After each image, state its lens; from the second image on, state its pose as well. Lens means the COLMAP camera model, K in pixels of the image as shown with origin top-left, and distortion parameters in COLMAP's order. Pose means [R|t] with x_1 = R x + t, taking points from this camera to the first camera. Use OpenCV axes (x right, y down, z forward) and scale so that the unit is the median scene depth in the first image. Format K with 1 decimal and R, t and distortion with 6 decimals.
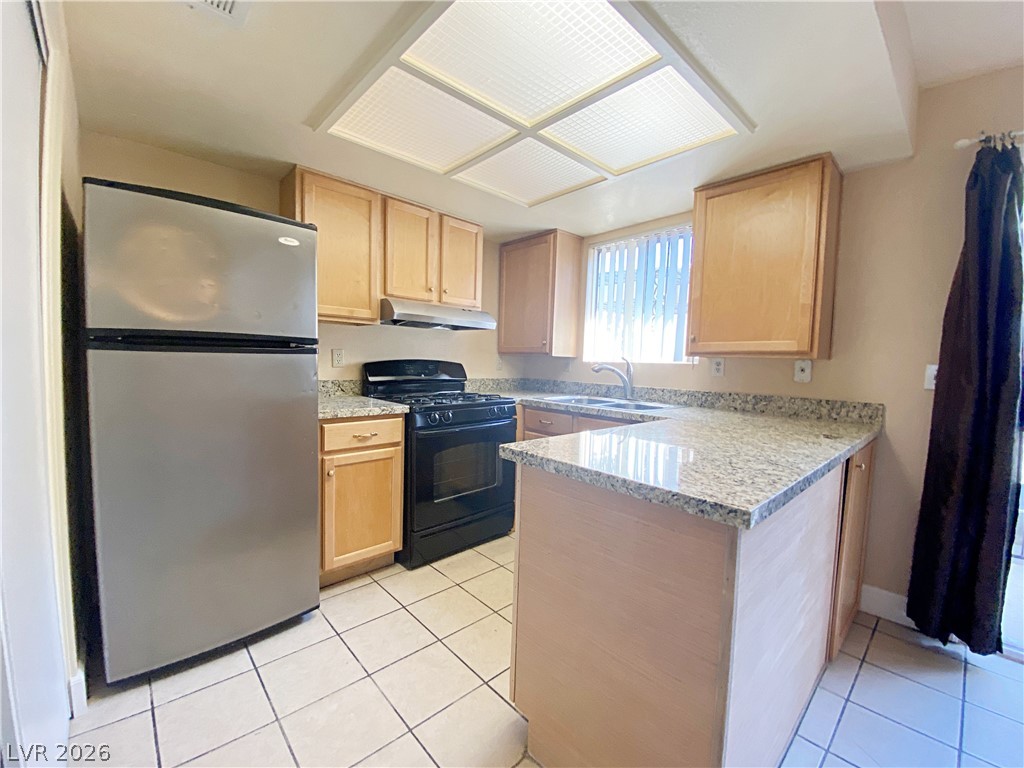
lens RADIAL K [[422.9, 0, 514.3], [0, 422.9, 384.4], [0, 0, 1]] dist [0.021455, -0.020771]
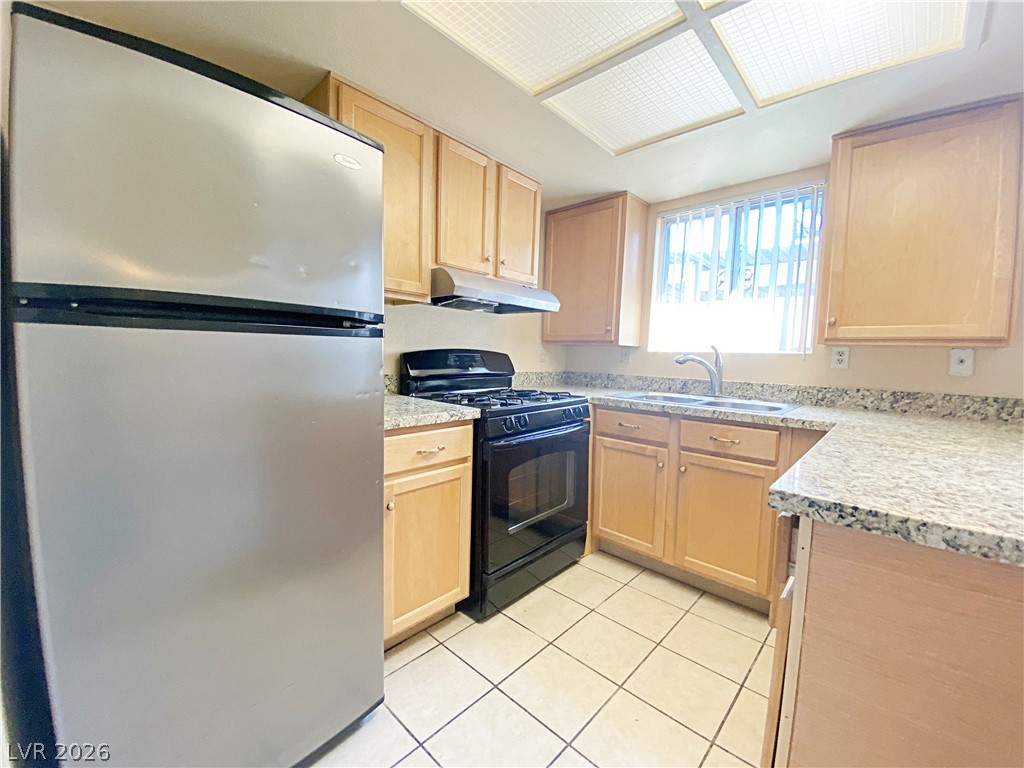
lens RADIAL K [[422.9, 0, 514.3], [0, 422.9, 384.4], [0, 0, 1]] dist [0.021455, -0.020771]
pose [[0.997000, -0.005141, 0.077231, -0.227672], [0.003782, 0.999836, 0.017732, -0.005720], [-0.077309, -0.017387, 0.996856, 0.224553]]
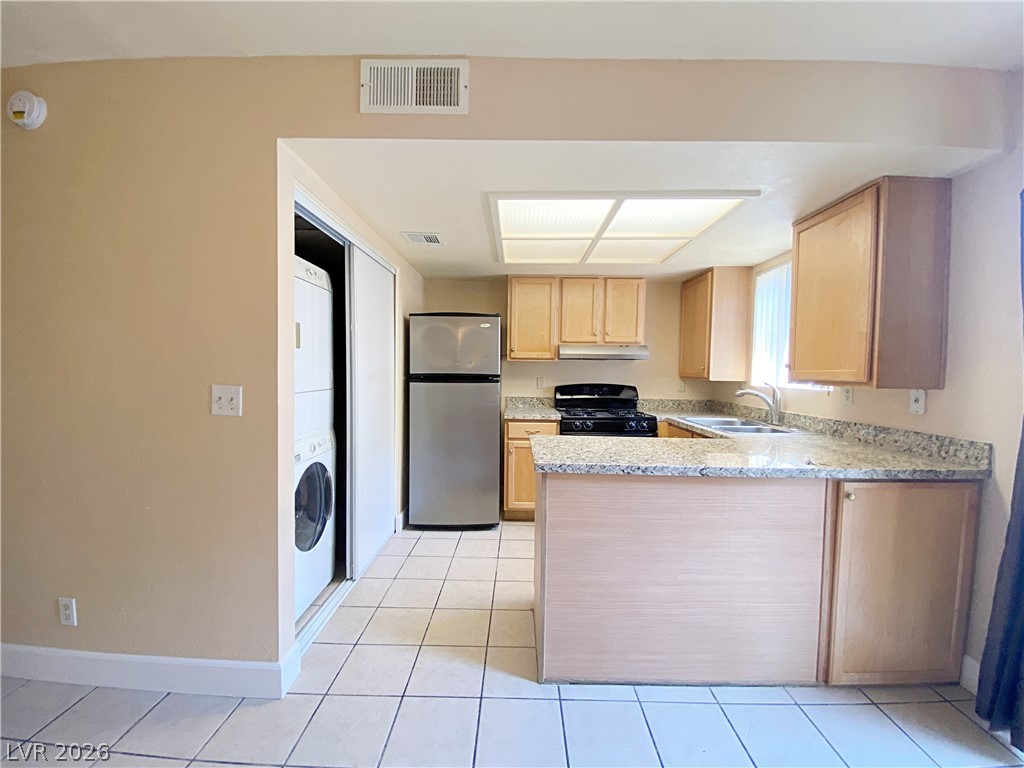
lens RADIAL K [[426.4, 0, 503.6], [0, 426.4, 380.6], [0, 0, 1]] dist [0.022386, -0.021522]
pose [[0.710332, 0.000035, -0.703867, 0.626093], [-0.034459, 0.998803, -0.034725, -0.012887], [0.703023, 0.048920, 0.709483, -0.217196]]
